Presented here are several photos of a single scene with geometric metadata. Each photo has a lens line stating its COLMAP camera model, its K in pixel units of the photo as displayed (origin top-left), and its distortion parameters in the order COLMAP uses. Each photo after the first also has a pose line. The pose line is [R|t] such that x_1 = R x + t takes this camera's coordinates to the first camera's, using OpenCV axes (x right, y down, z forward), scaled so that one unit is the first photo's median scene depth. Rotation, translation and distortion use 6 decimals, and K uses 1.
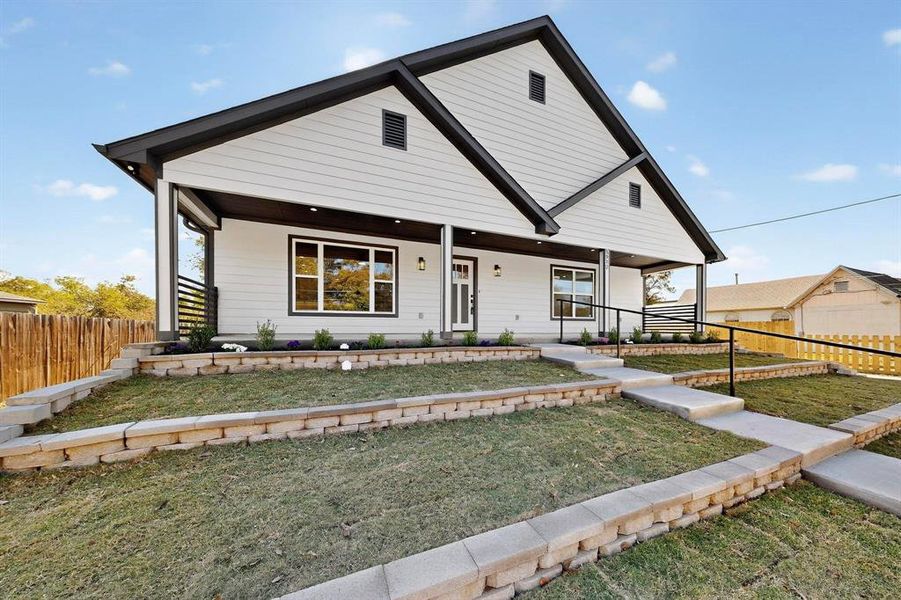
lens RADIAL K [[294.7, 0, 452.9], [0, 294.7, 330.6], [0, 0, 1]] dist [-0.000501, -0.000031]
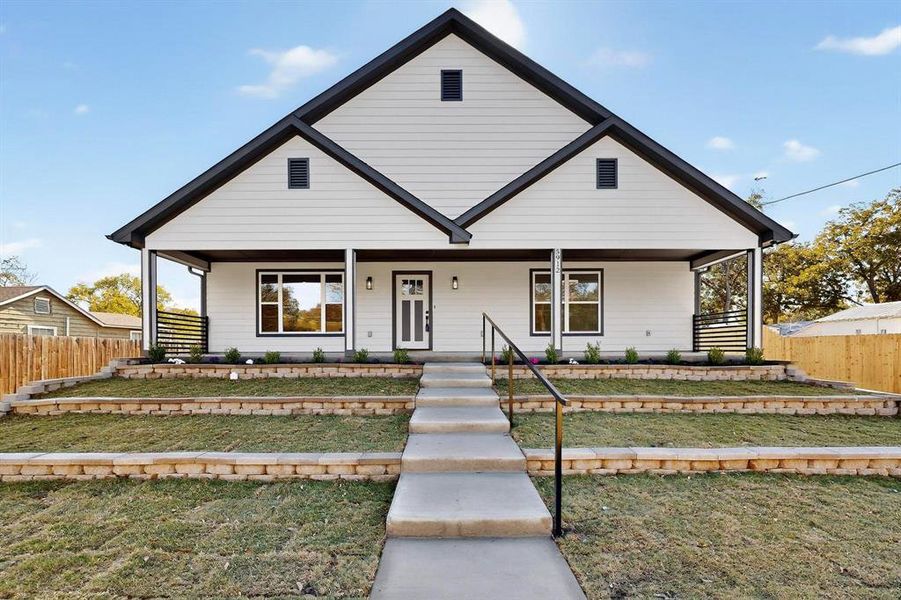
lens RADIAL K [[370.5, 0, 447.9], [0, 370.5, 351.3], [0, 0, 1]] dist [0.000786, -0.000023]
pose [[0.918551, -0.001606, -0.395300, 0.750942], [0.003239, 0.999989, 0.003464, 0.005152], [0.395290, -0.004462, 0.918545, -0.078447]]
